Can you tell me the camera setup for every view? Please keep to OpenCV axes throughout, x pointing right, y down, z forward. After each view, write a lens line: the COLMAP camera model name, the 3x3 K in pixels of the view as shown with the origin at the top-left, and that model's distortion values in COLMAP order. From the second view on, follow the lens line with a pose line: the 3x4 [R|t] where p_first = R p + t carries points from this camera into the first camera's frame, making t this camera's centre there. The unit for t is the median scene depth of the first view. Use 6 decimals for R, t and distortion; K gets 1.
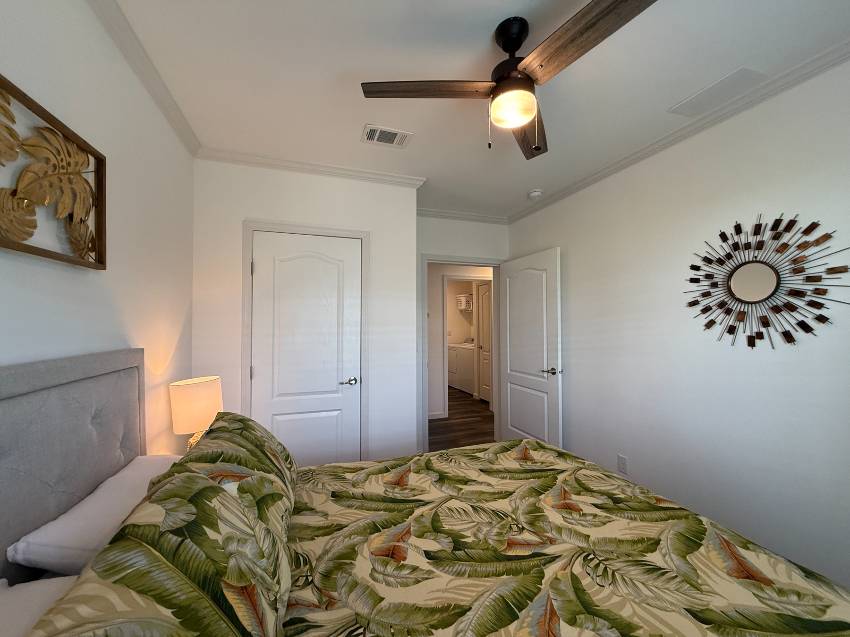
lens RADIAL K [[337.7, 0, 424.7], [0, 337.7, 320.8], [0, 0, 1]] dist [0.001619, 0.000229]
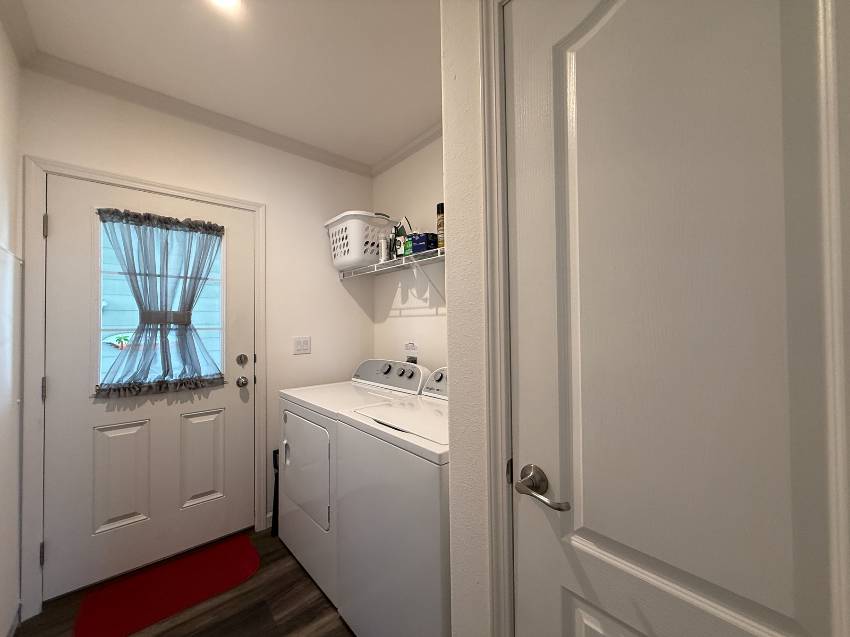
lens RADIAL K [[337.7, 0, 424.6], [0, 337.7, 317.0], [0, 0, 1]] dist [0.001619, 0.000229]
pose [[0.928991, 0.003118, 0.370090, 0.061625], [-0.003286, 0.999995, -0.000178, 0.013352], [-0.370088, -0.001051, 0.928996, 0.691854]]
